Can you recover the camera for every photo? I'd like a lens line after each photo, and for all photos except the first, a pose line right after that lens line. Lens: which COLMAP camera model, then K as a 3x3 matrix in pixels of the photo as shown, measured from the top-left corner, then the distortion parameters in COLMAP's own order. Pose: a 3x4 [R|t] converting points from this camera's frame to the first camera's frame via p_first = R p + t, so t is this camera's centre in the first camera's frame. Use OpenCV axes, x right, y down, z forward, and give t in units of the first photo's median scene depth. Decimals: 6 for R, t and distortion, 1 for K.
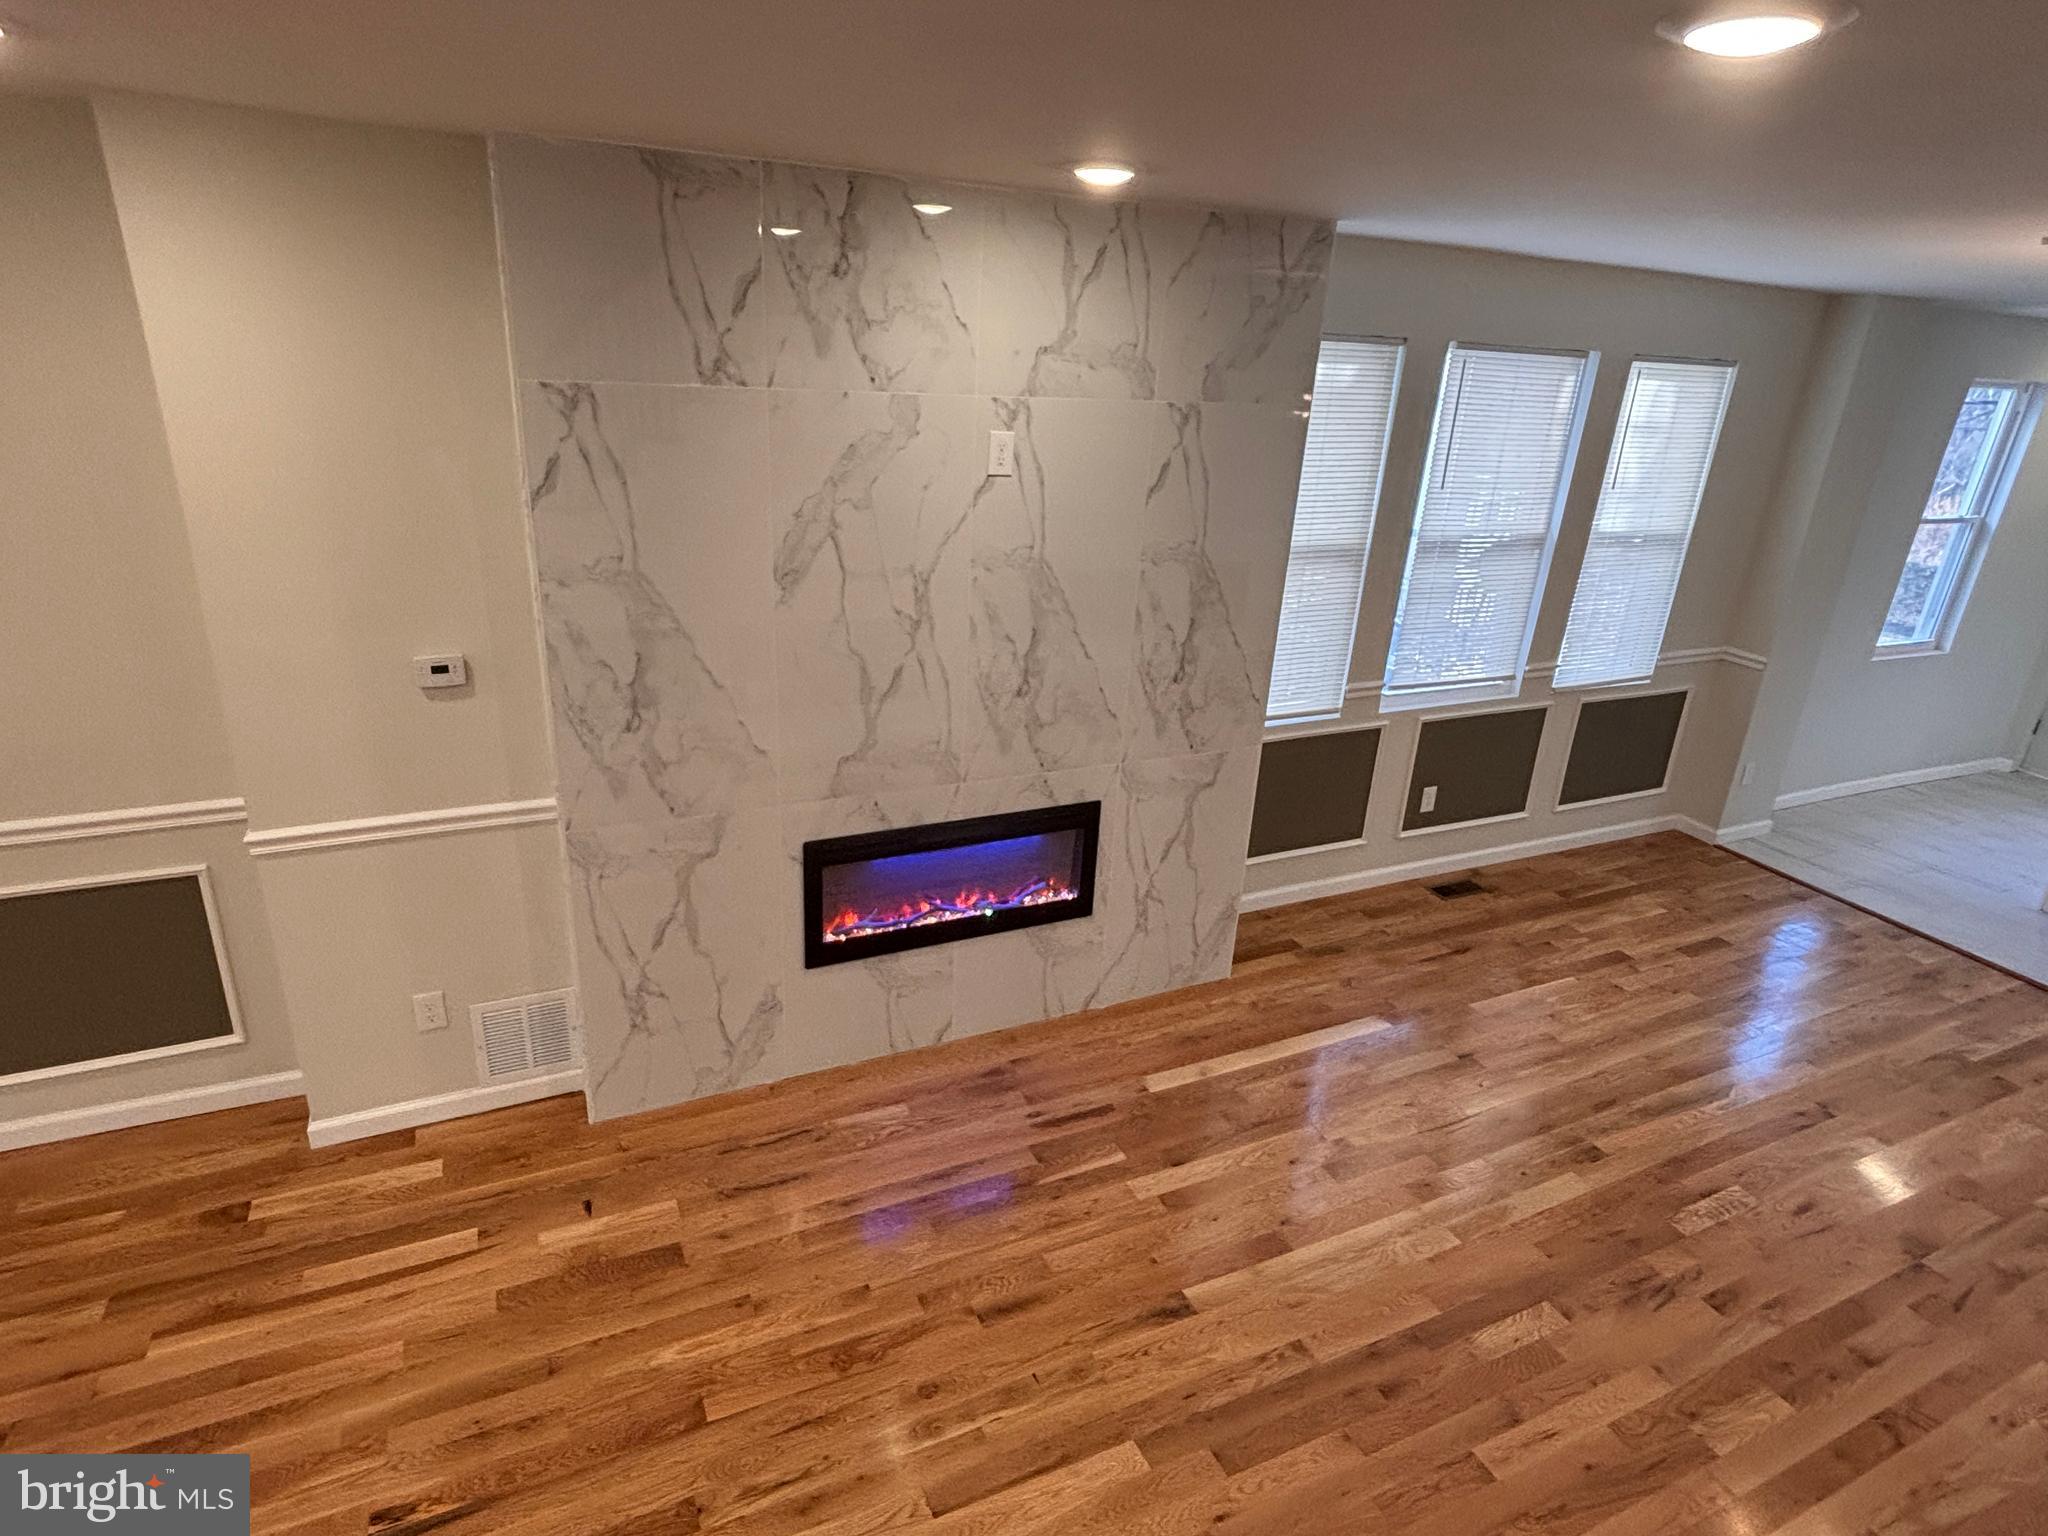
lens RADIAL K [[1108.4, 0, 1014.3], [0, 1108.4, 774.3], [0, 0, 1]] dist [0.009282, -0.009620]
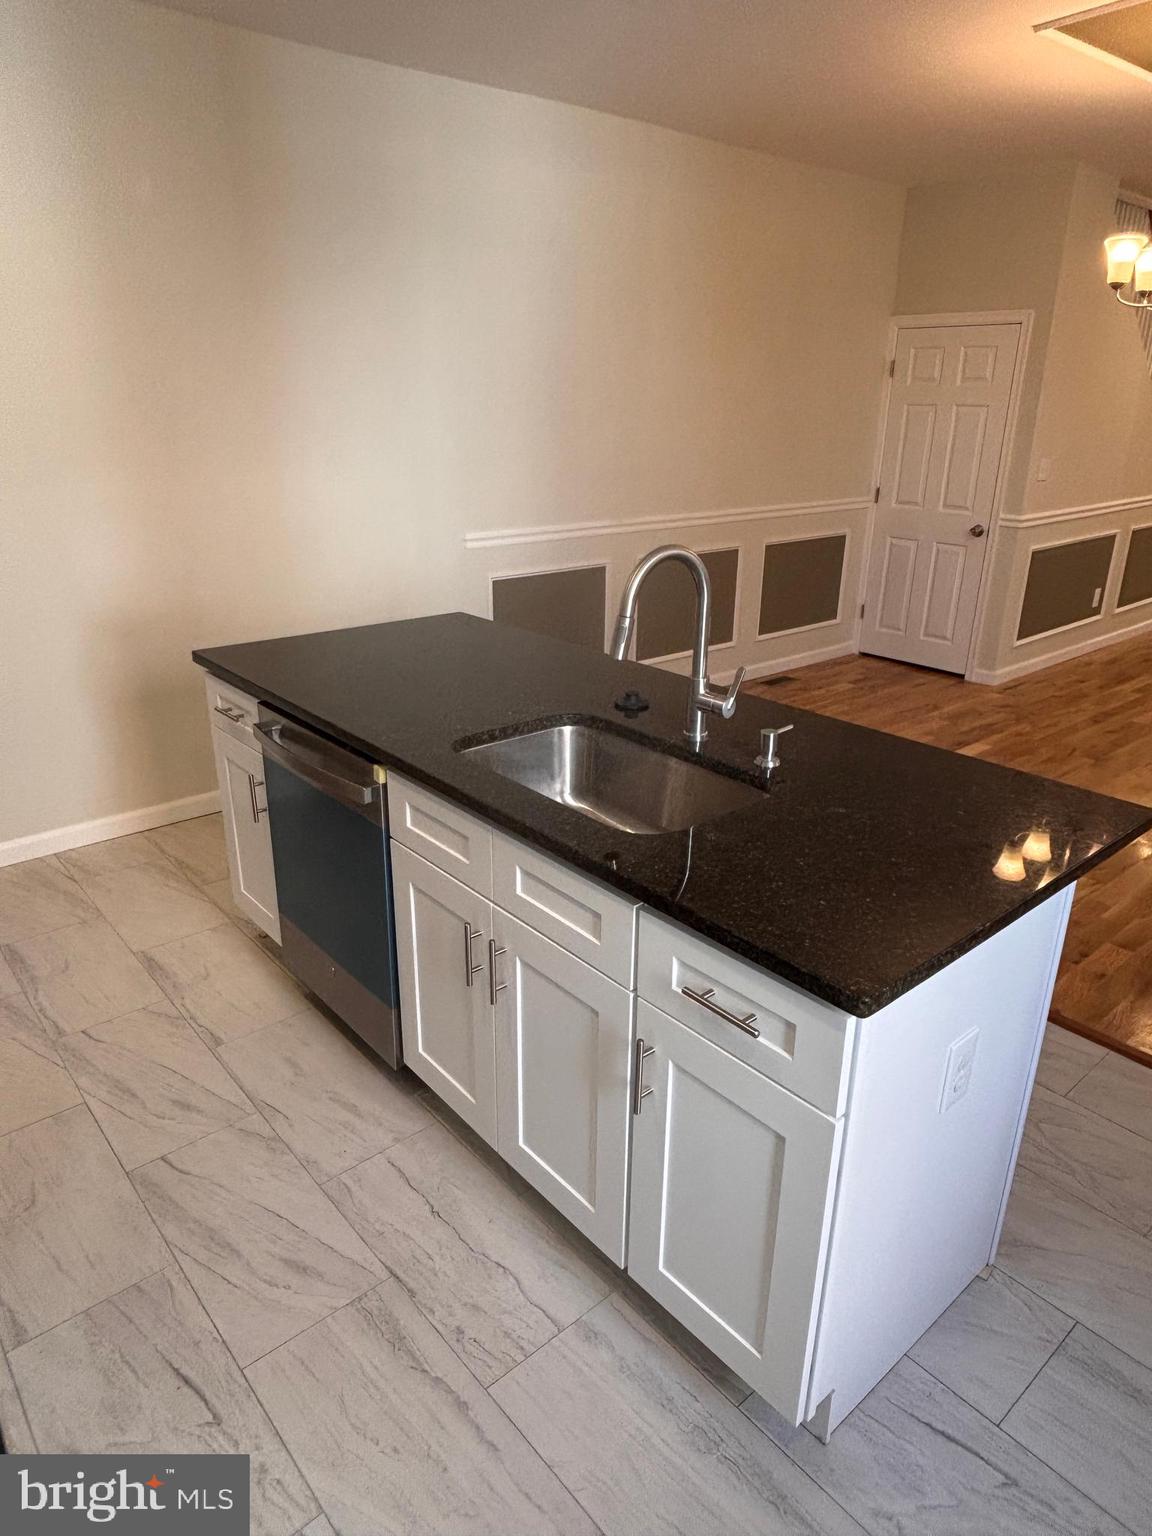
lens RADIAL K [[971.6, 0, 577.2], [0, 971.6, 775.3], [0, 0, 1]] dist [0.010846, -0.000348]
pose [[-0.960157, 0.042524, -0.276206, 1.850179], [-0.155415, 0.740168, 0.654215, -0.345877], [0.232259, 0.671076, -0.704069, 1.755590]]
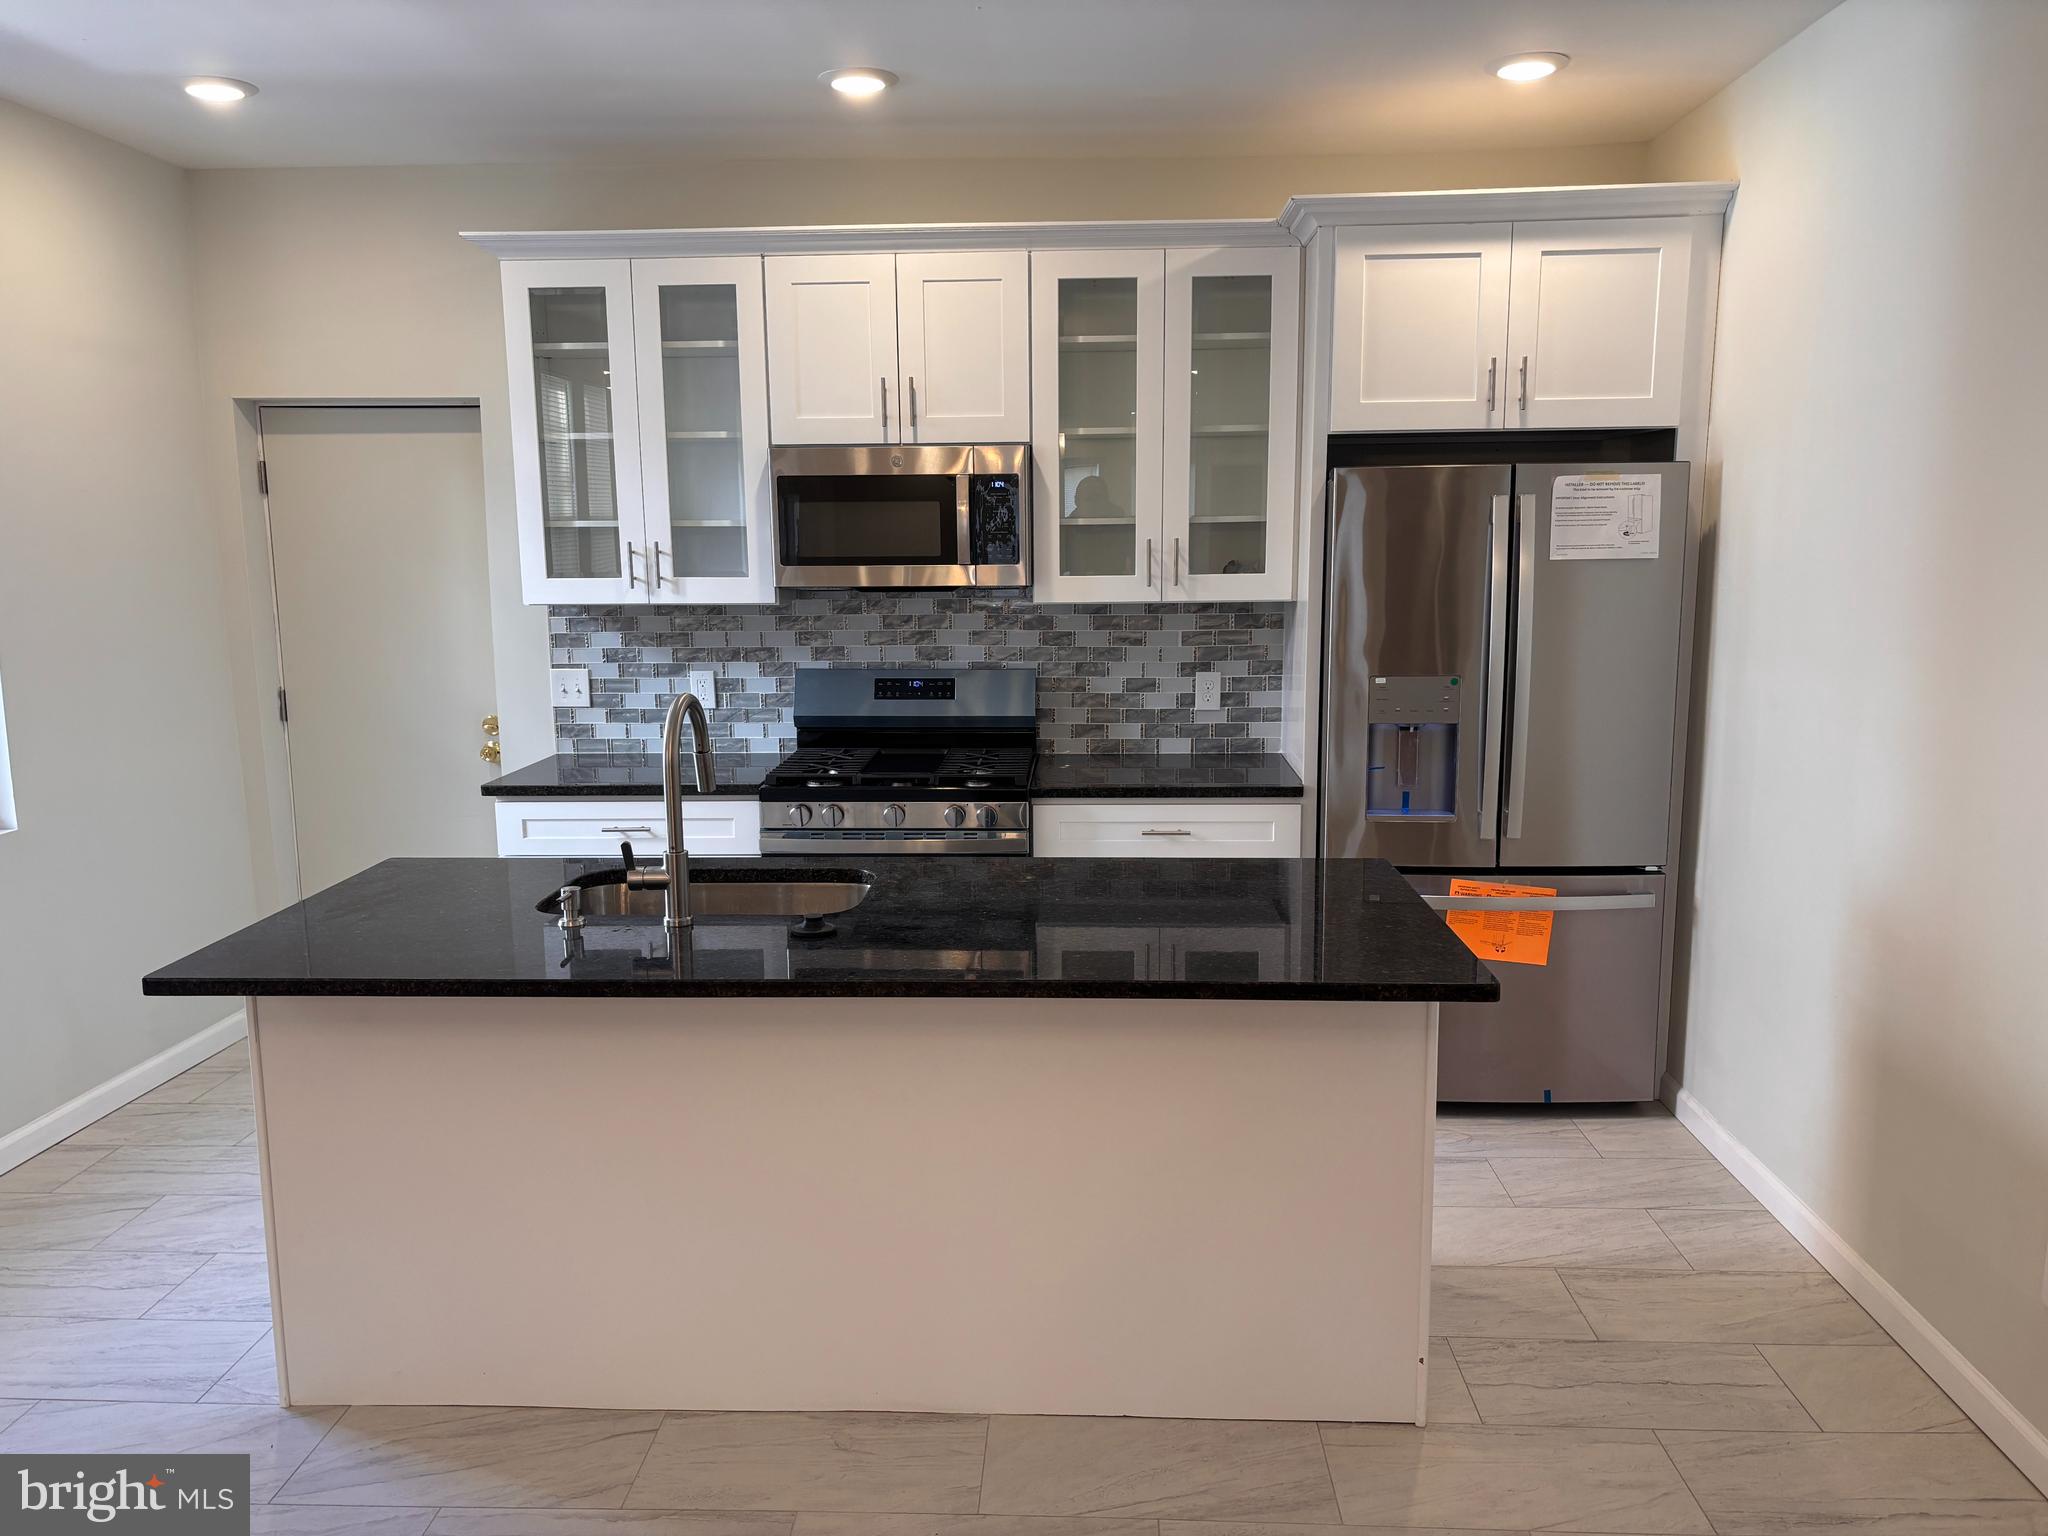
lens RADIAL K [[1543.0, 0, 1025.5], [0, 1543.0, 780.4], [0, 0, 1]] dist [0.032000, -0.016280]
pose [[0.457636, -0.199394, 0.866494, 0.988355], [0.358693, 0.933113, 0.025282, -0.003062], [-0.813578, 0.299235, 0.498547, 0.734658]]
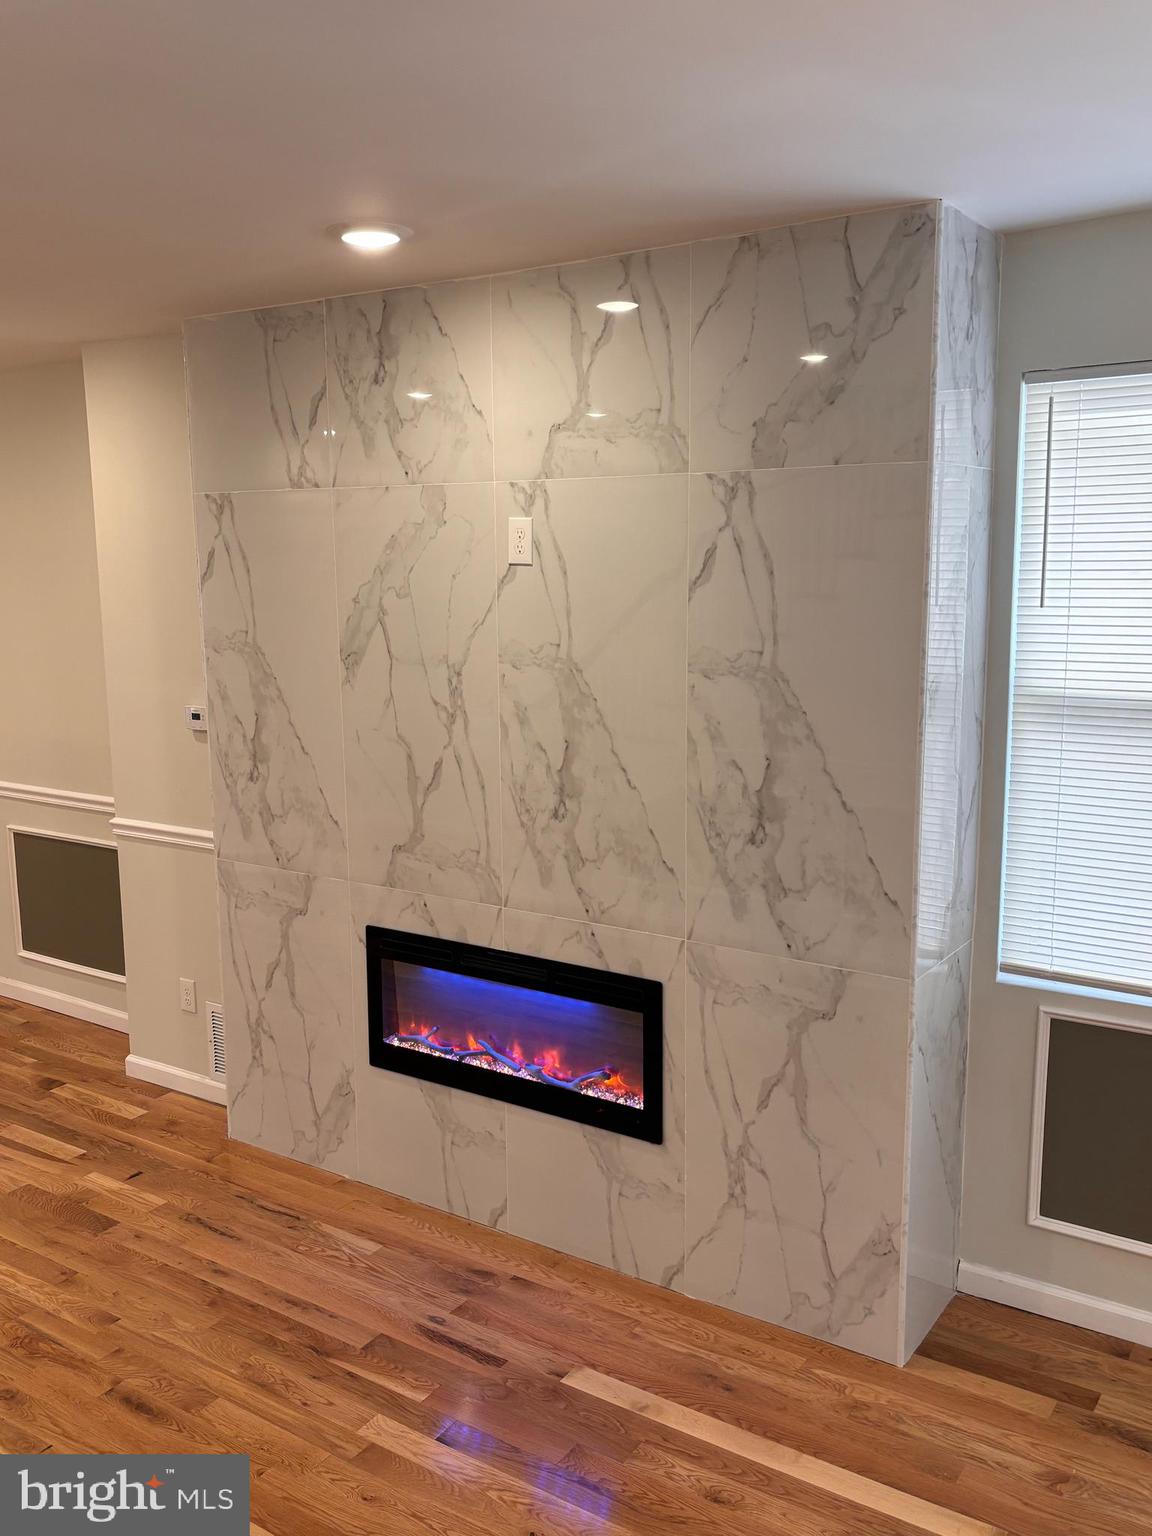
lens RADIAL K [[1344.5, 0, 563.9], [0, 1344.5, 779.3], [0, 0, 1]] dist [0.018591, 0.012363]
pose [[0.510191, 0.088080, -0.855539, 0.941552], [-0.283304, 0.956437, -0.070478, -0.030201], [0.812061, 0.278335, 0.512919, 0.492887]]
